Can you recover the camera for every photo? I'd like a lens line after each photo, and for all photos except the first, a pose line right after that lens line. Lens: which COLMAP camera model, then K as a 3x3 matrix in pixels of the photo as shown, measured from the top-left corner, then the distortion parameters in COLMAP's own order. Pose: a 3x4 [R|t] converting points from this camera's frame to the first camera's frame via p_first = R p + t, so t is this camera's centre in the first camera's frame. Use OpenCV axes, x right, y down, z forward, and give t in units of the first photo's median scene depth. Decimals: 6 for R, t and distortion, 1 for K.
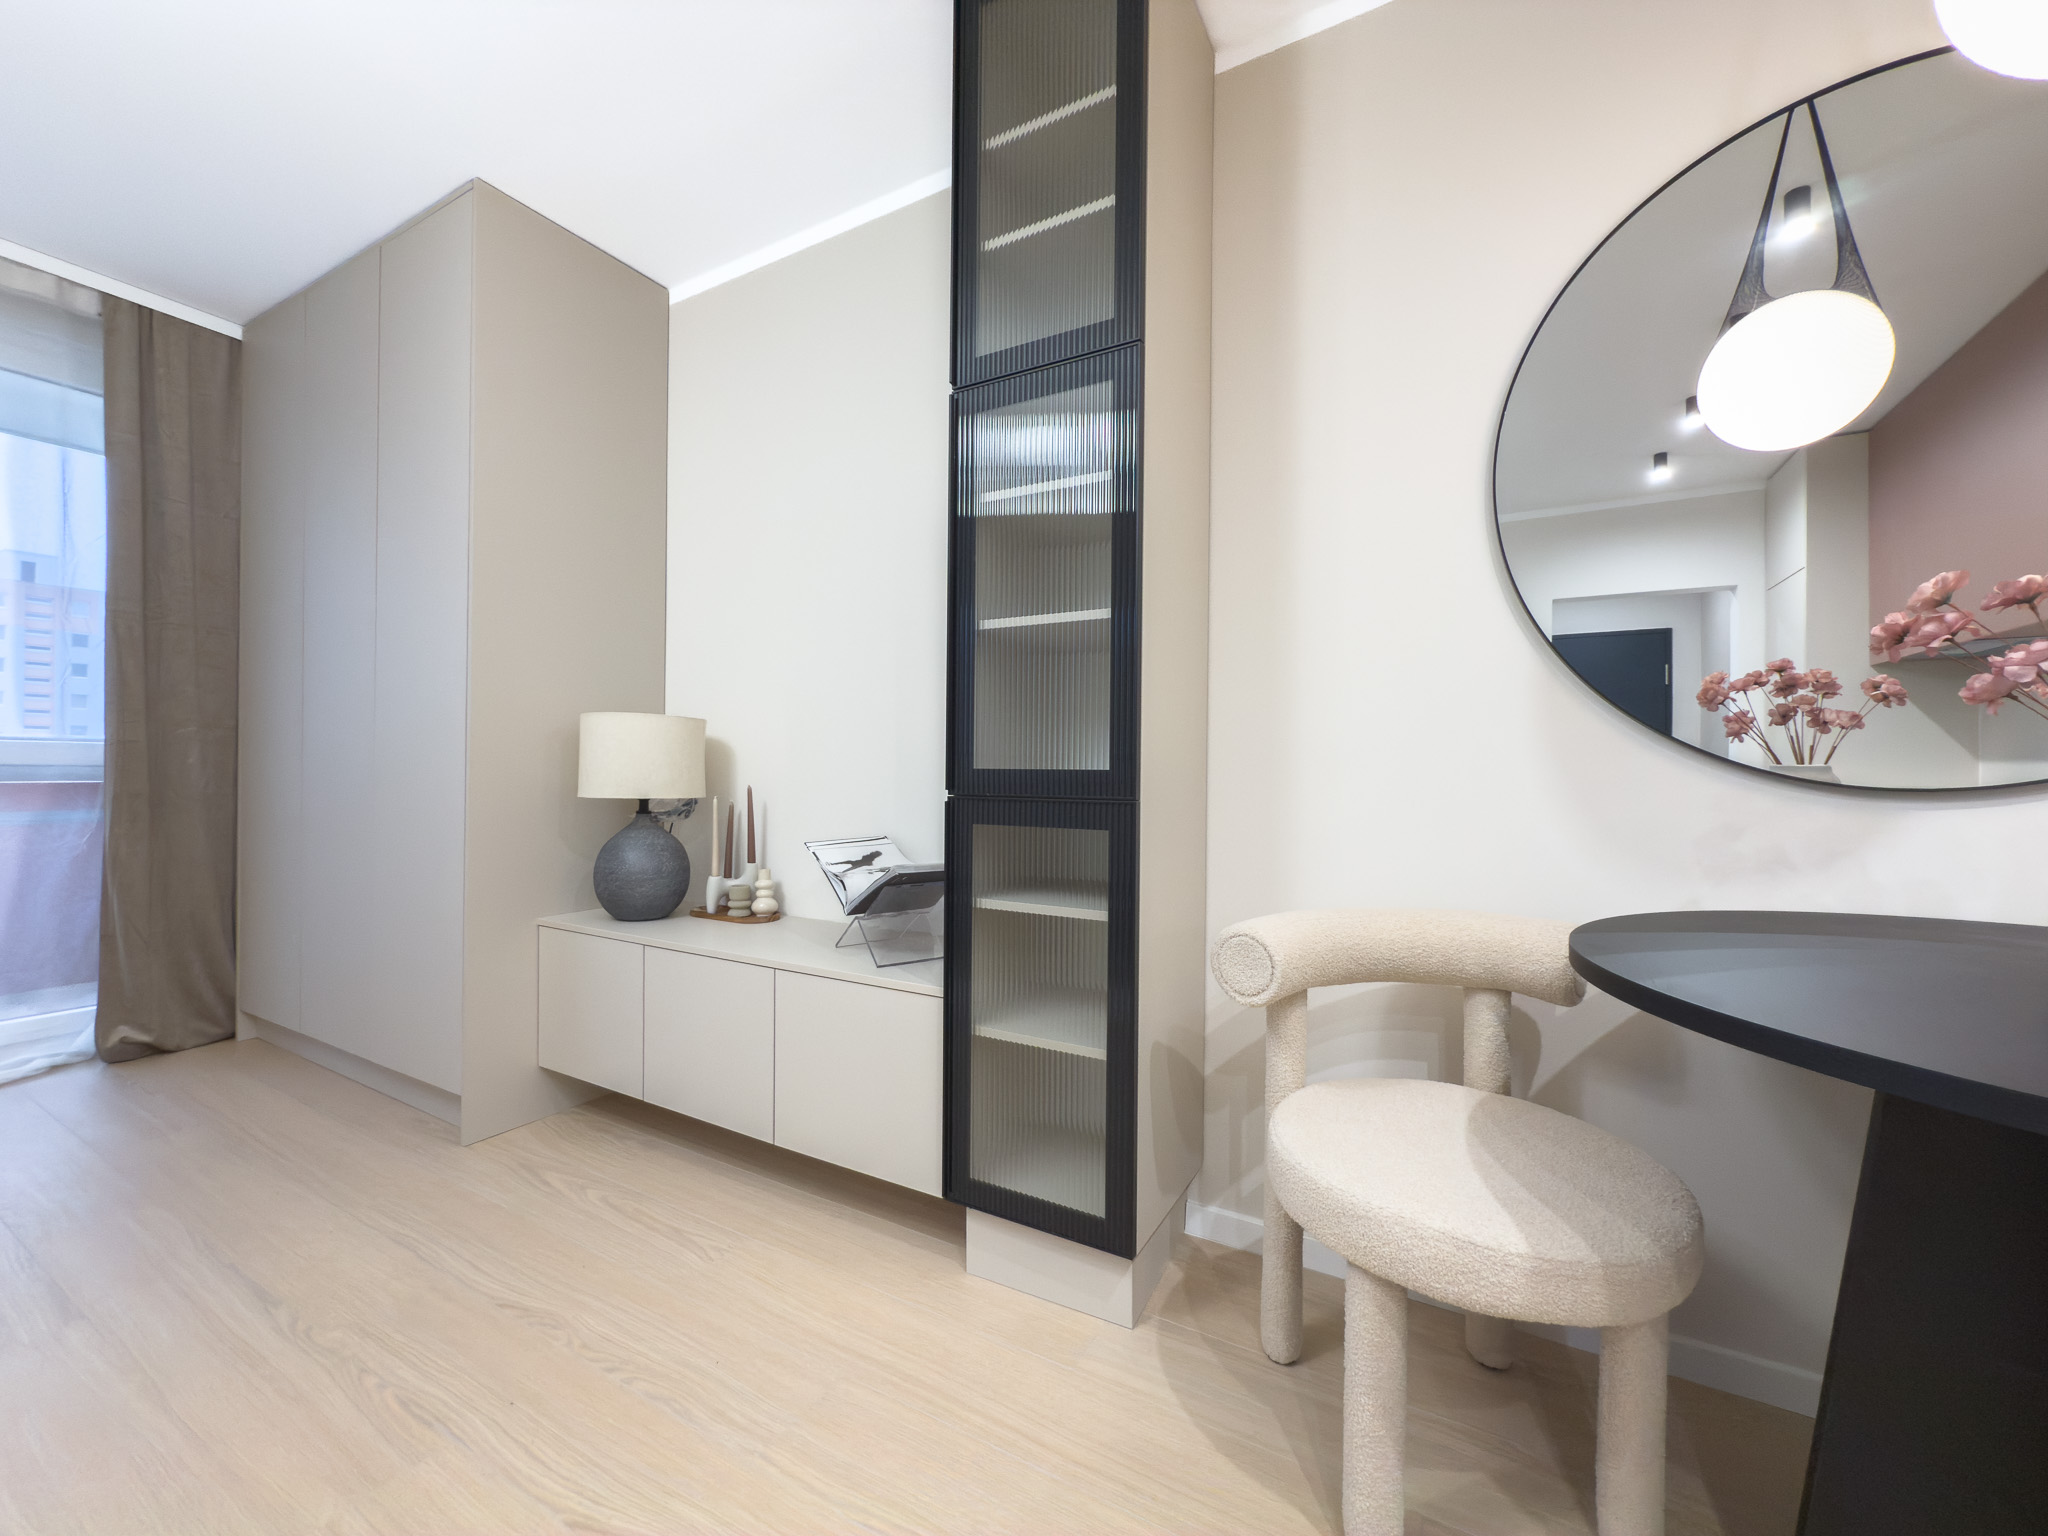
lens RADIAL K [[815.1, 0, 1023.5], [0, 815.1, 770.1], [0, 0, 1]] dist [0.004400, 0.000036]
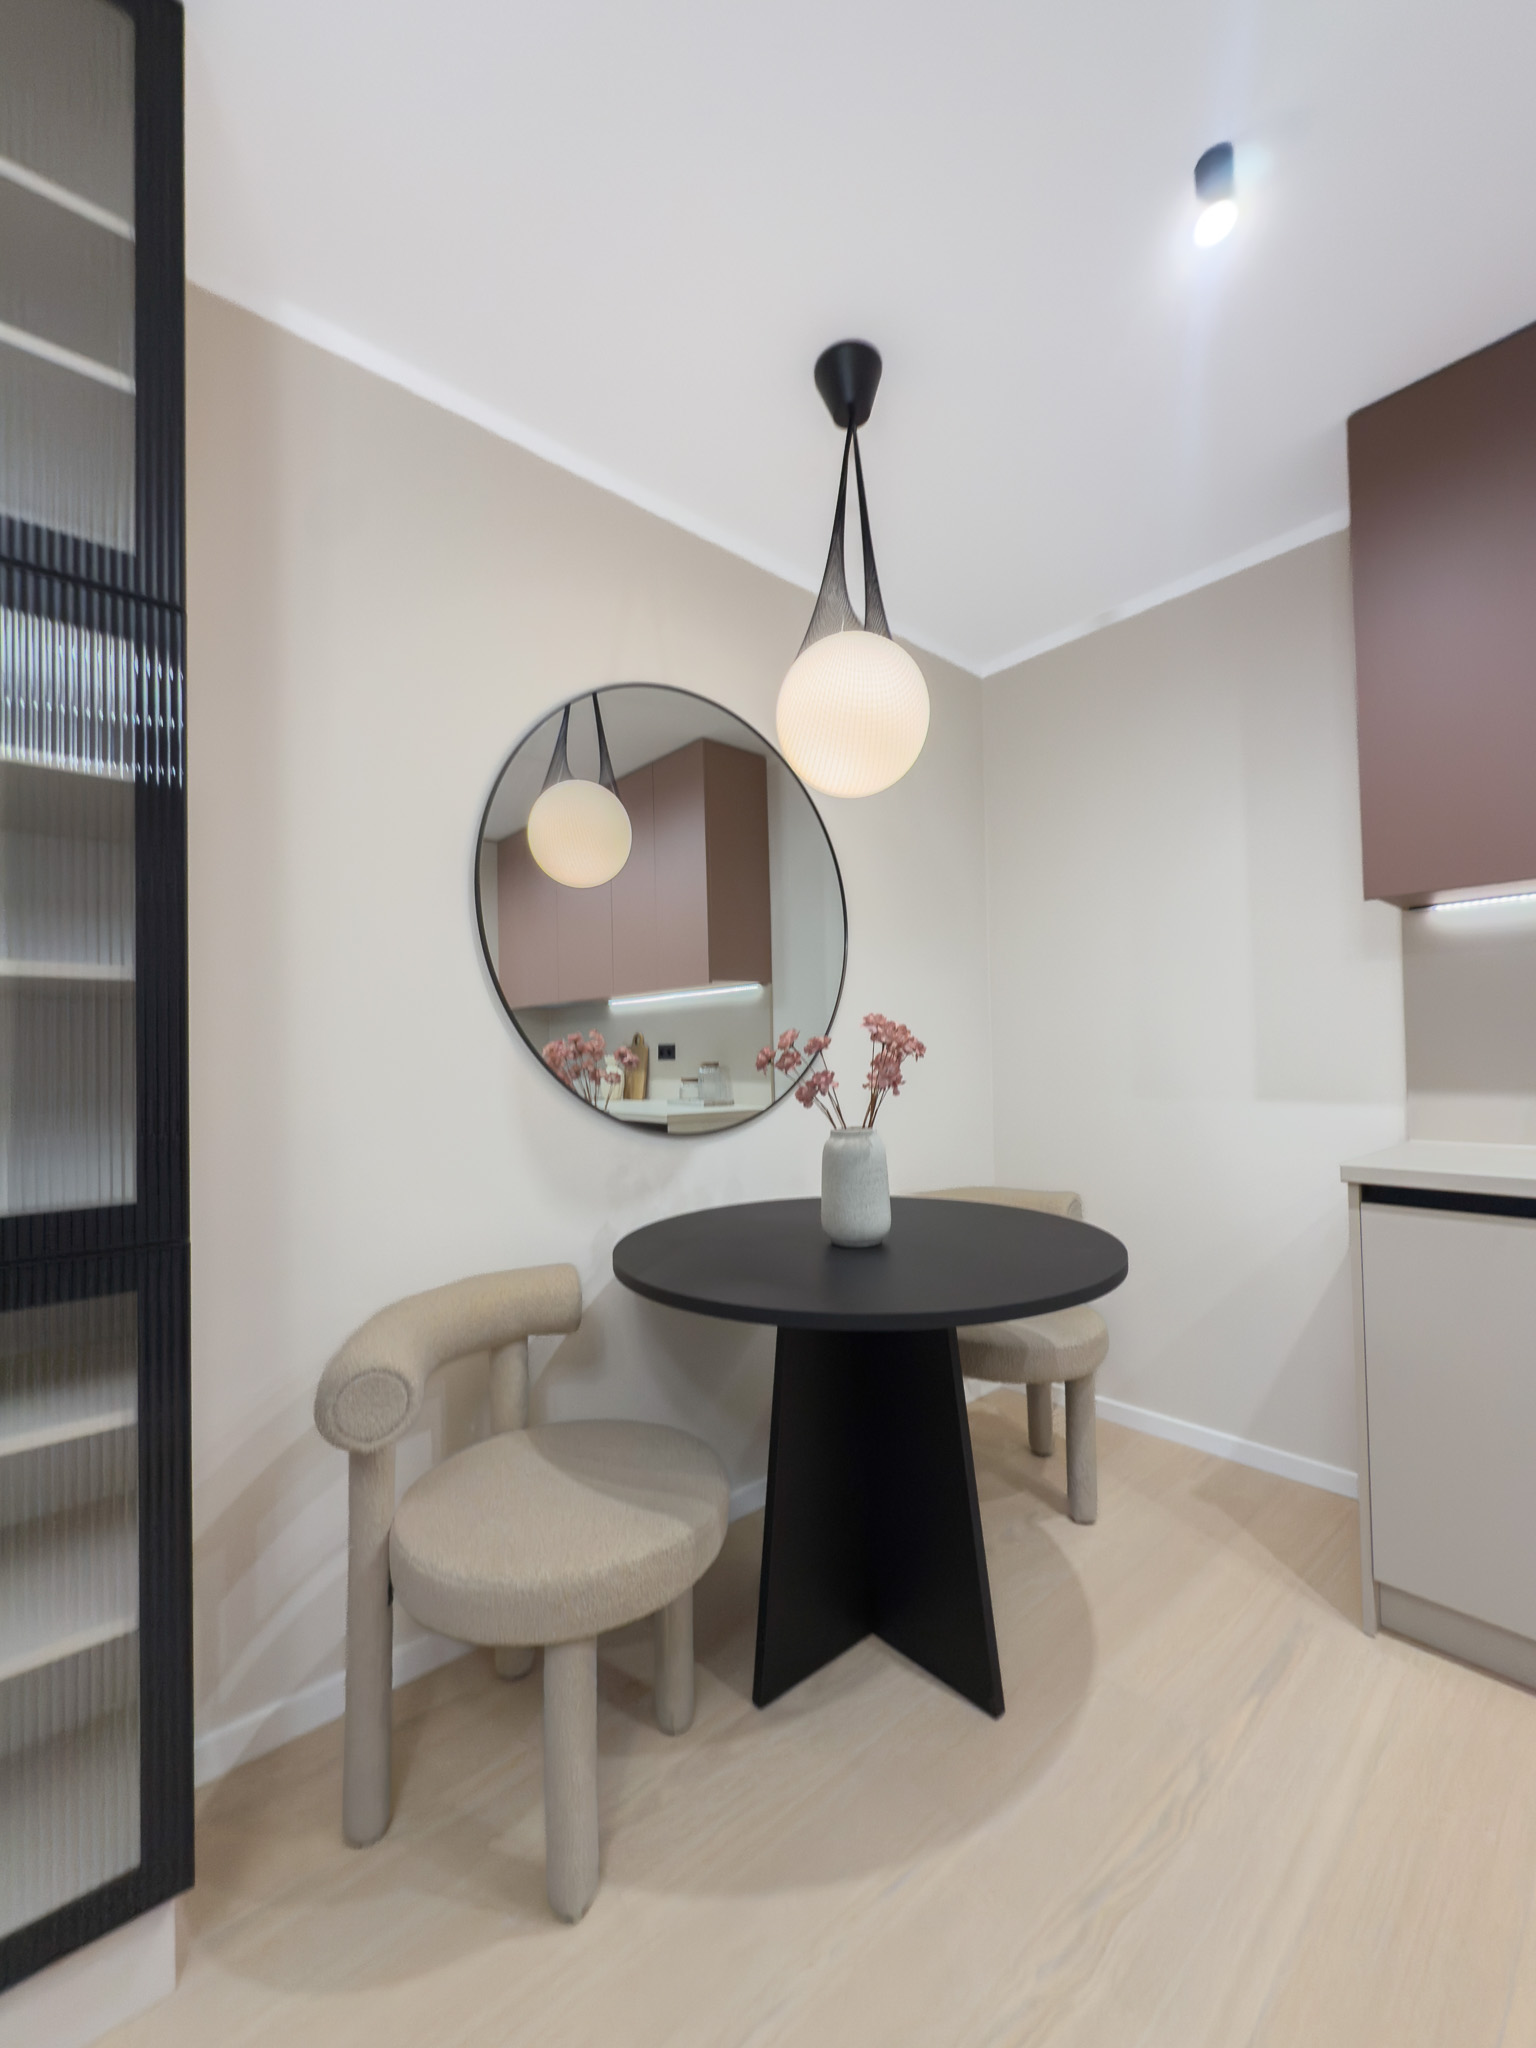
lens RADIAL K [[835.6, 0, 767.4], [0, 835.6, 1042.7], [0, 0, 1]] dist [-0.001832, -0.000195]
pose [[0.321466, 0.003432, 0.946915, -0.278404], [0.021775, 0.999702, -0.011015, -0.082158], [-0.946671, 0.024160, 0.321295, 0.193097]]
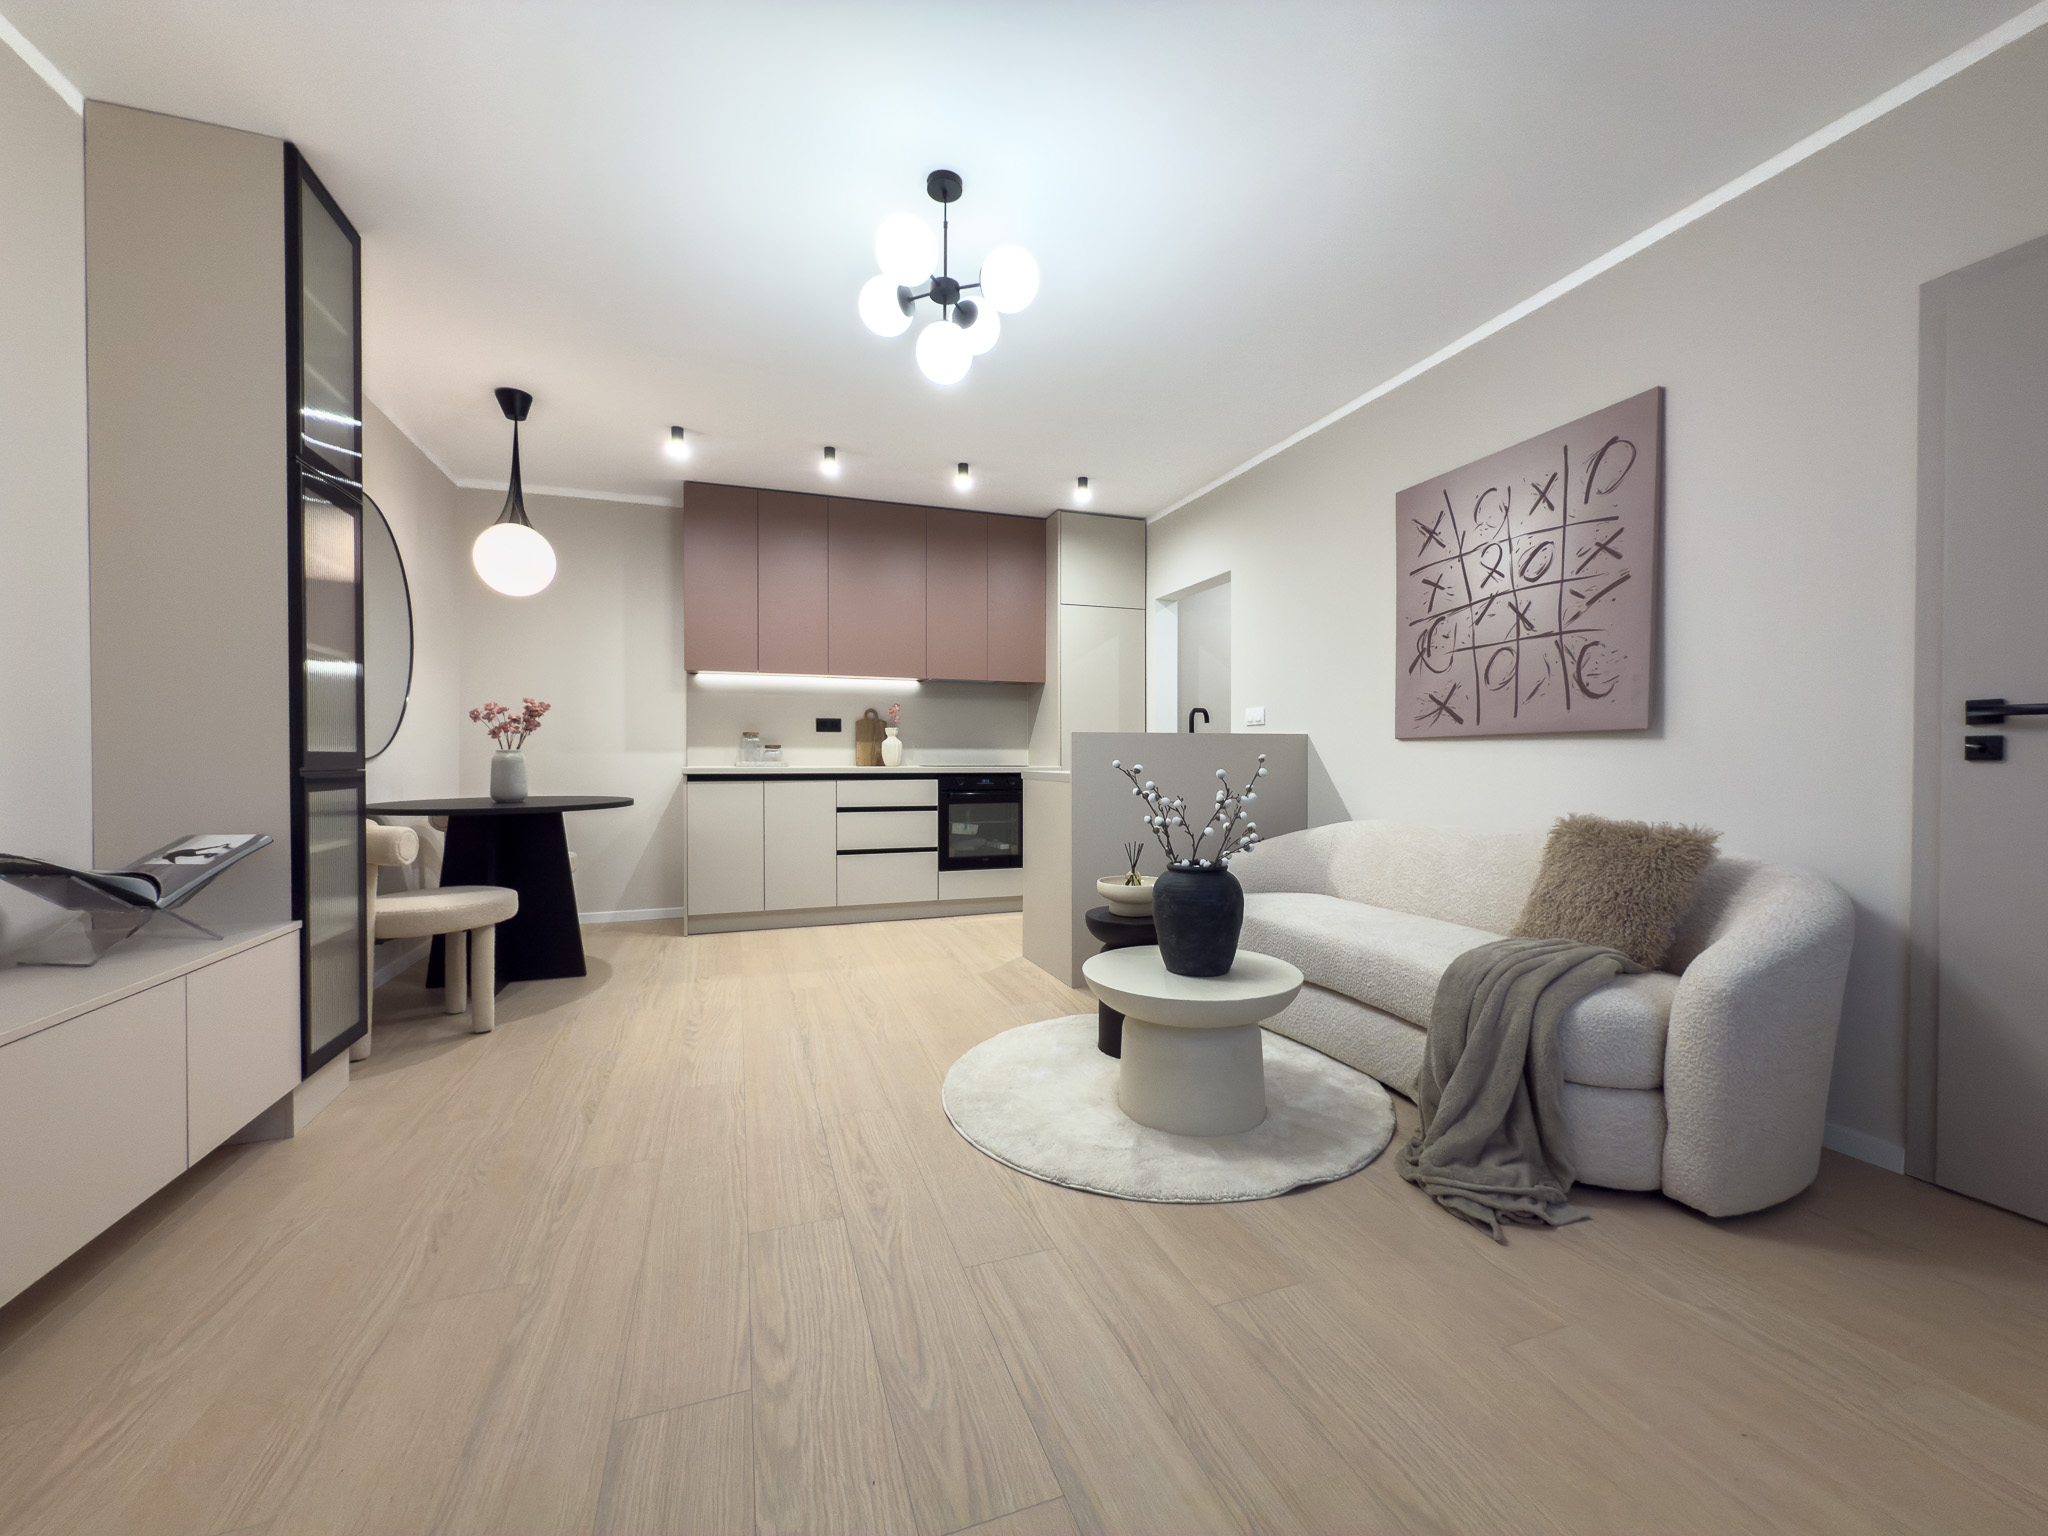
lens RADIAL K [[815.7, 0, 1024.0], [0, 815.7, 768.0], [0, 0, 1]] dist [-0.000983, -0.000140]
pose [[-0.756951, -0.016250, 0.653270, -1.439348], [-0.006202, 0.999824, 0.017684, -0.002865], [-0.653442, 0.009335, -0.756919, 0.978383]]
